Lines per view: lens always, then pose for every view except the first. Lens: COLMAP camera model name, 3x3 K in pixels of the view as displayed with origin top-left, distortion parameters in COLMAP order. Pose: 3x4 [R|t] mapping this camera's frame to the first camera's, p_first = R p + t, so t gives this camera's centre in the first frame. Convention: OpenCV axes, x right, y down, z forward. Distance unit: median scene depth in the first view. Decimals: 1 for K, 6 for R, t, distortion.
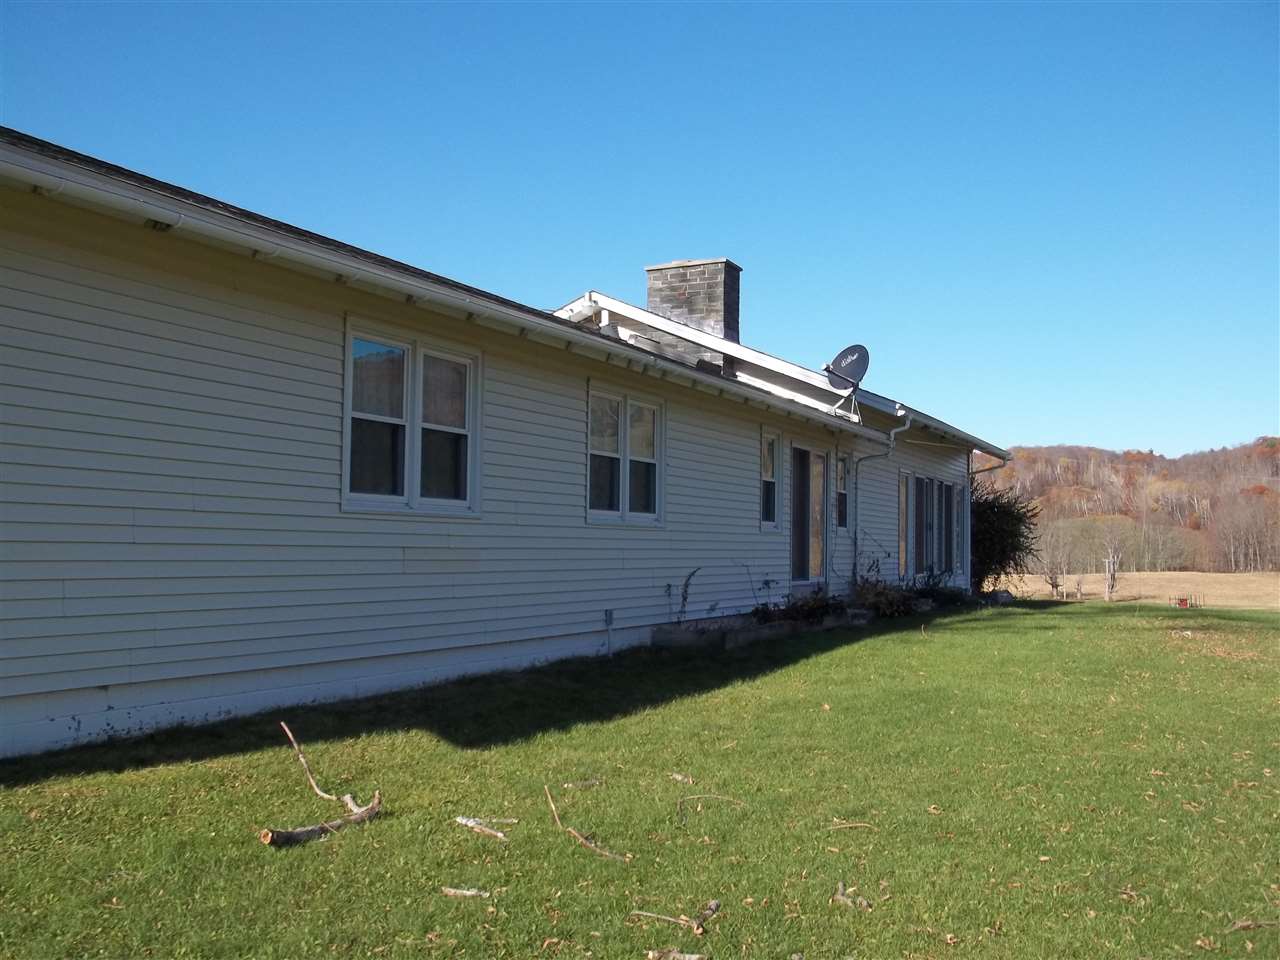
lens RADIAL K [[1280.2, 0, 630.9], [0, 1280.2, 487.6], [0, 0, 1]] dist [-0.100244, 0.171246]
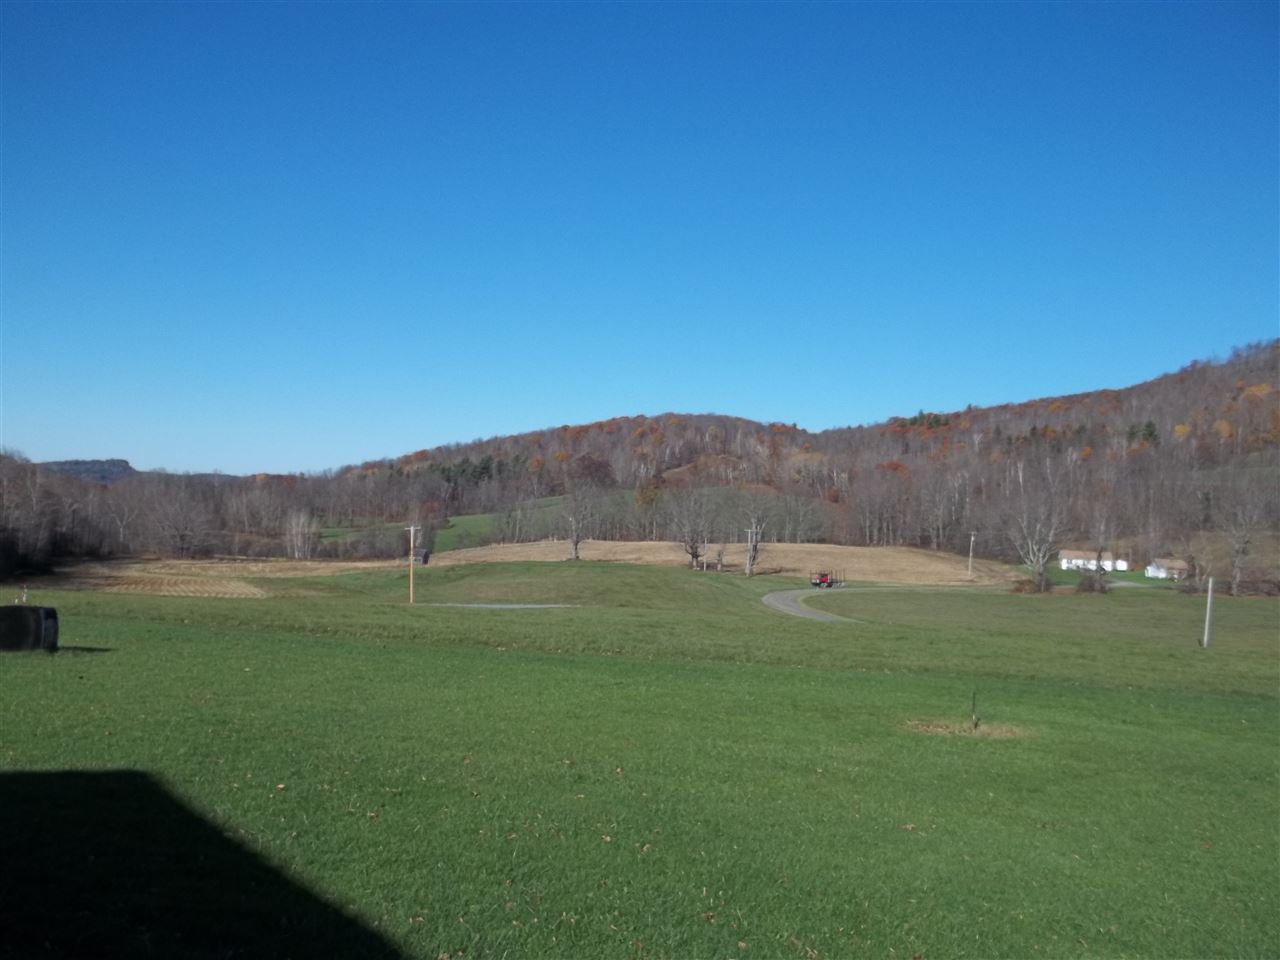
lens RADIAL K [[1280.2, 0, 630.9], [0, 1280.2, 487.6], [0, 0, 1]] dist [-0.100244, 0.171246]
pose [[0.963775, 0.040756, 0.263586, 0.037195], [-0.049412, 0.998432, 0.026294, 0.004769], [-0.262101, -0.038366, 0.964278, 0.102947]]
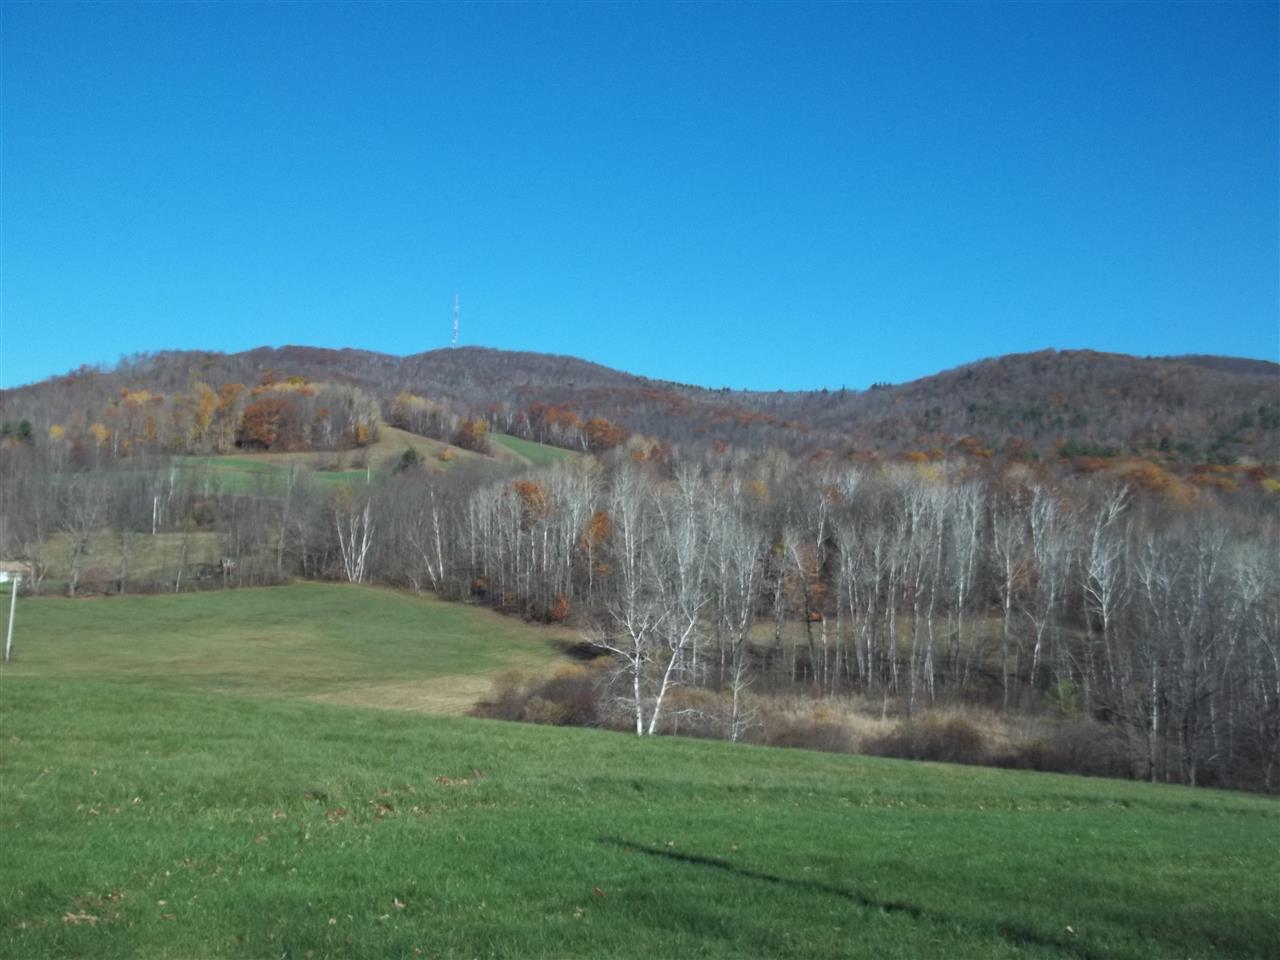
lens RADIAL K [[1280.2, 0, 630.9], [0, 1280.2, 487.6], [0, 0, 1]] dist [-0.100244, 0.171246]
pose [[0.462582, 0.057862, 0.884686, 0.093982], [-0.066848, 0.997304, -0.030274, 0.009386], [-0.884053, -0.045136, 0.465203, 0.120226]]
